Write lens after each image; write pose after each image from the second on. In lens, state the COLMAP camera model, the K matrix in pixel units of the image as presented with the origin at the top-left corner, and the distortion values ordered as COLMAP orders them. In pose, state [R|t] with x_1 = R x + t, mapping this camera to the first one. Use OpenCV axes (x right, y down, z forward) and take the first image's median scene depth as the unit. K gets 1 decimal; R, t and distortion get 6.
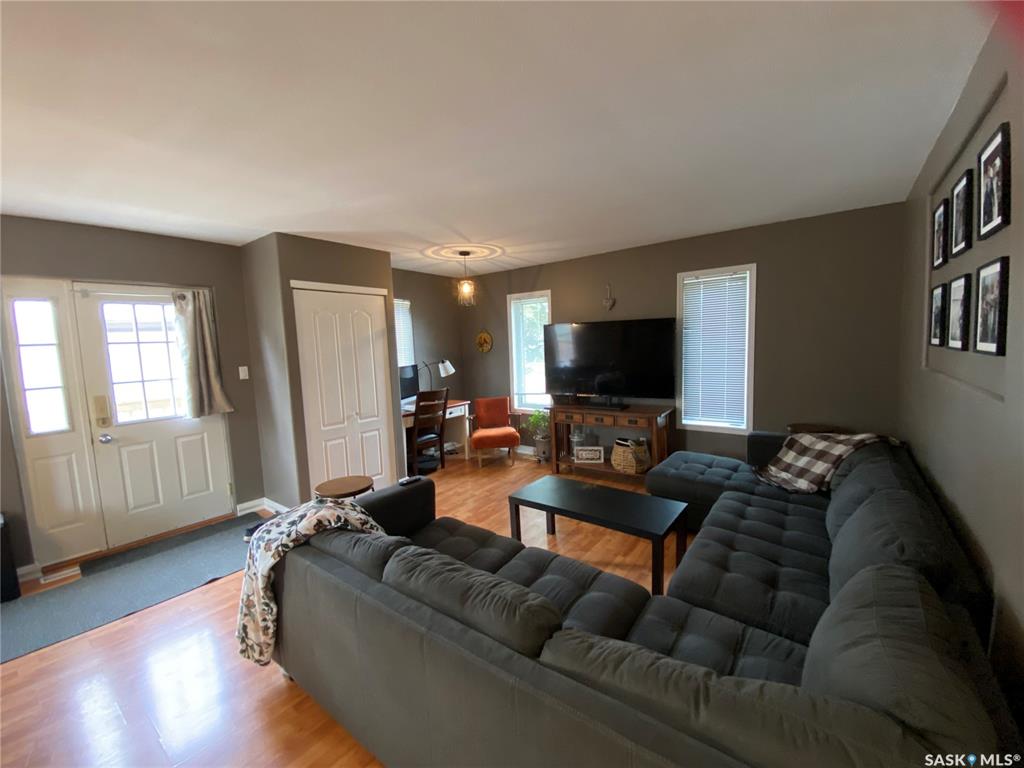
lens RADIAL K [[421.0, 0, 512.0], [0, 421.0, 384.0], [0, 0, 1]] dist [0.033198, -0.027828]
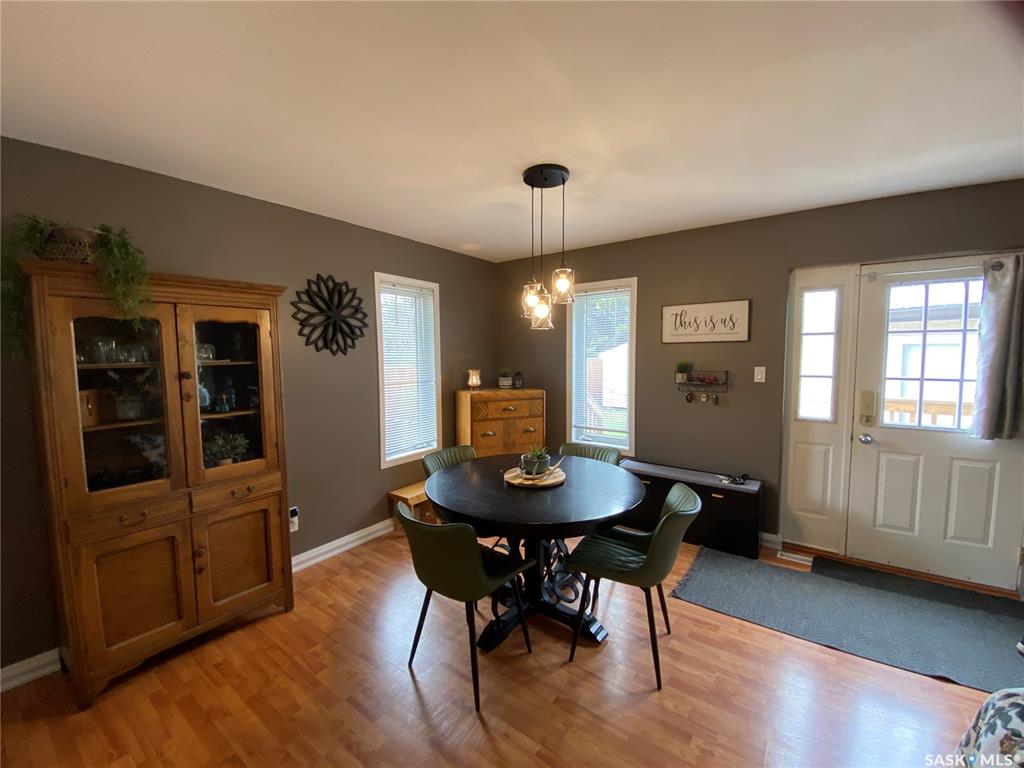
lens RADIAL K [[421.0, 0, 512.0], [0, 421.0, 384.0], [0, 0, 1]] dist [0.033198, -0.027828]
pose [[0.007850, 0.110217, -0.993877, -0.076218], [-0.089928, 0.989958, 0.109072, -0.014577], [0.995917, 0.088521, 0.017683, 0.207344]]
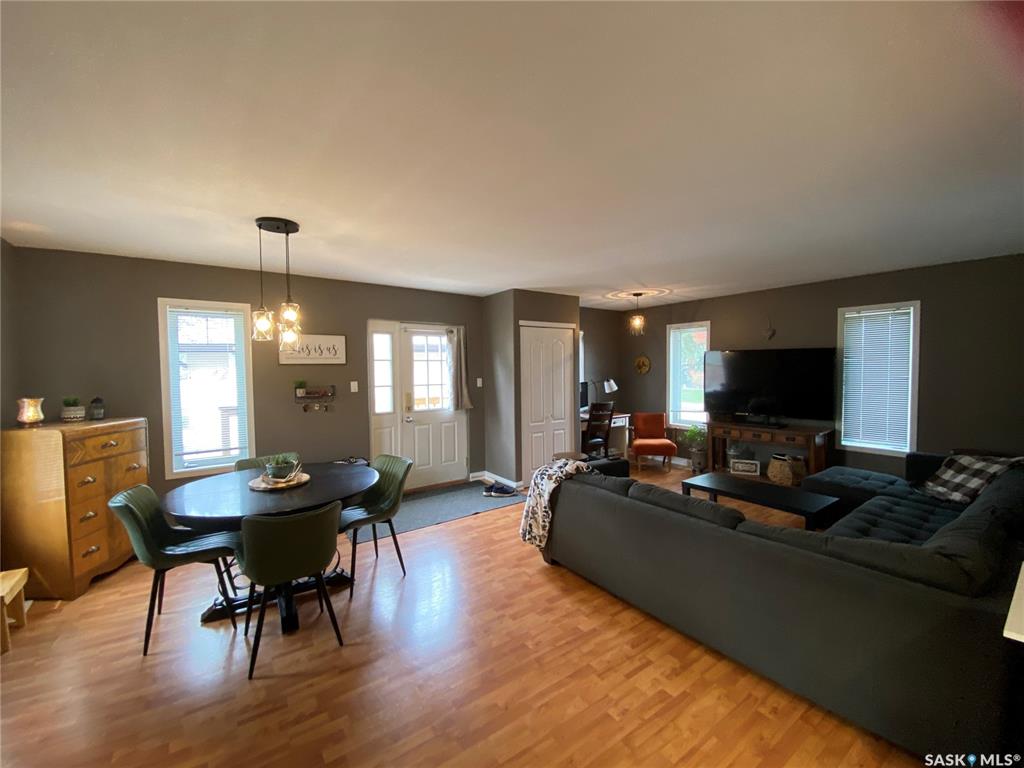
lens RADIAL K [[421.0, 0, 512.0], [0, 421.0, 384.0], [0, 0, 1]] dist [0.033198, -0.027828]
pose [[0.954667, 0.038146, -0.295221, -0.112232], [-0.053124, 0.997667, -0.042880, 0.038759], [0.292896, 0.056619, 0.954466, -0.373859]]
